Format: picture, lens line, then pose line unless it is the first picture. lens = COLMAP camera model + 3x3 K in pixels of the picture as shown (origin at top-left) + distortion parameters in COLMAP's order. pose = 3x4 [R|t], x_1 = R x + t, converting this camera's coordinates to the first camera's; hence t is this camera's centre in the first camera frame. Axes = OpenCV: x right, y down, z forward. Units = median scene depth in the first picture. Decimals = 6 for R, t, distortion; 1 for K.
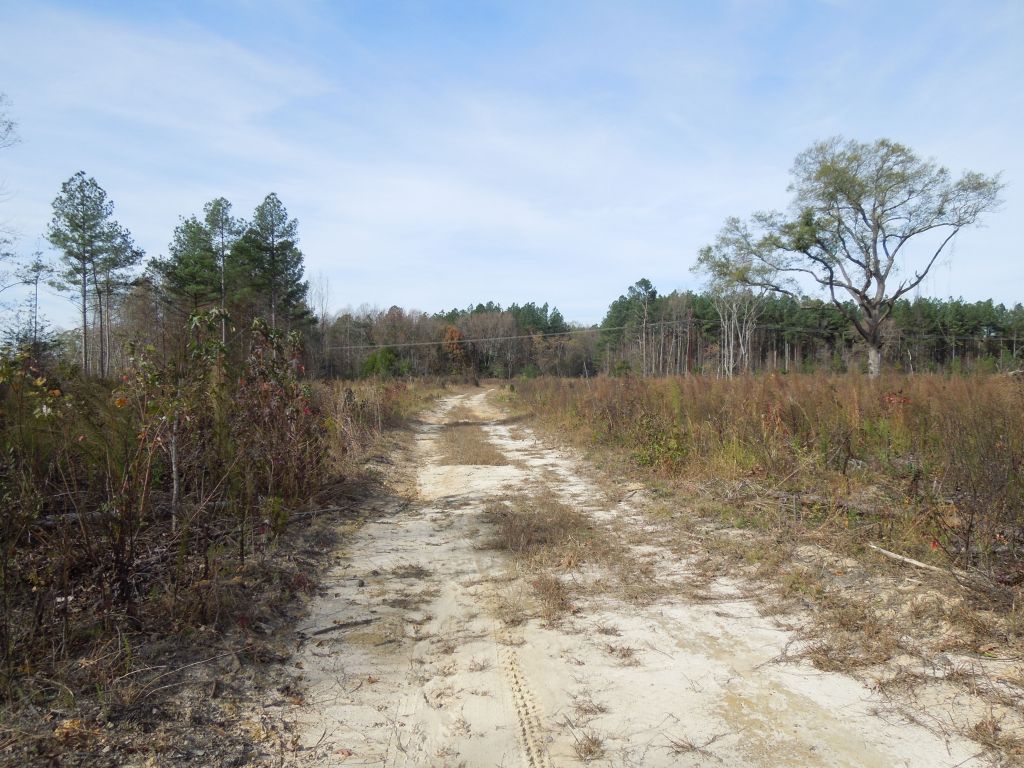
lens RADIAL K [[748.8, 0, 509.4], [0, 748.8, 386.1], [0, 0, 1]] dist [0.005217, 0.001594]
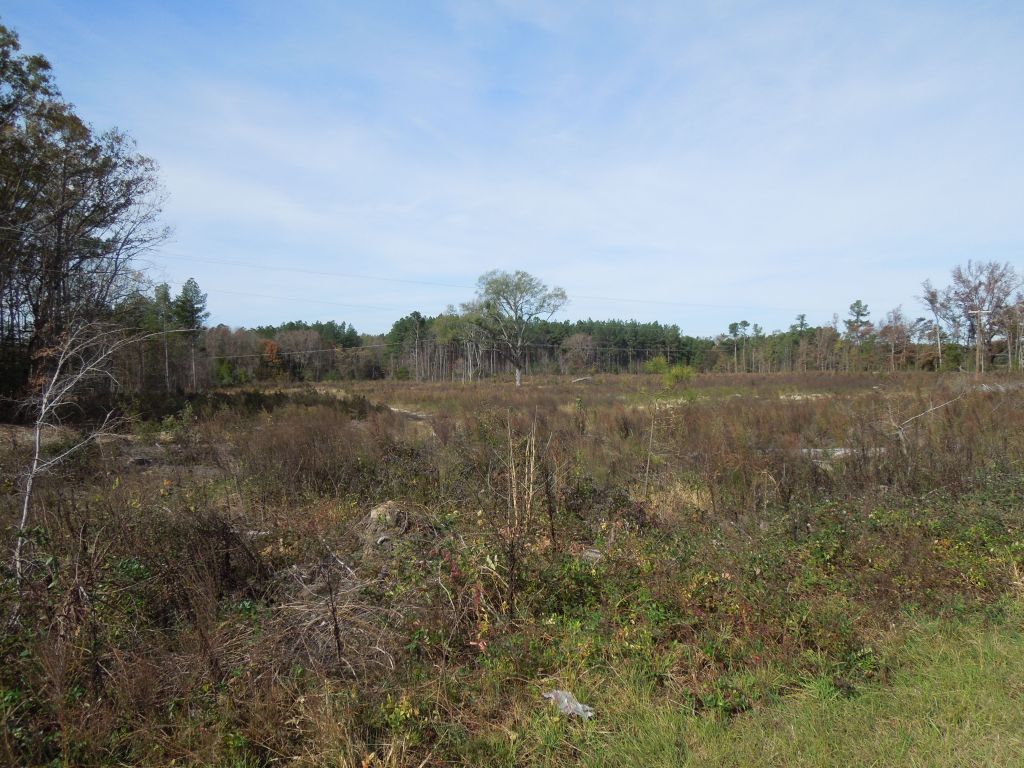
lens RADIAL K [[748.8, 0, 508.2], [0, 748.8, 385.2], [0, 0, 1]] dist [0.005217, 0.001594]
pose [[0.960916, -0.014239, 0.276472, -0.040625], [0.013053, 0.999896, 0.006129, -0.005918], [-0.276531, -0.002281, 0.961002, -0.351086]]
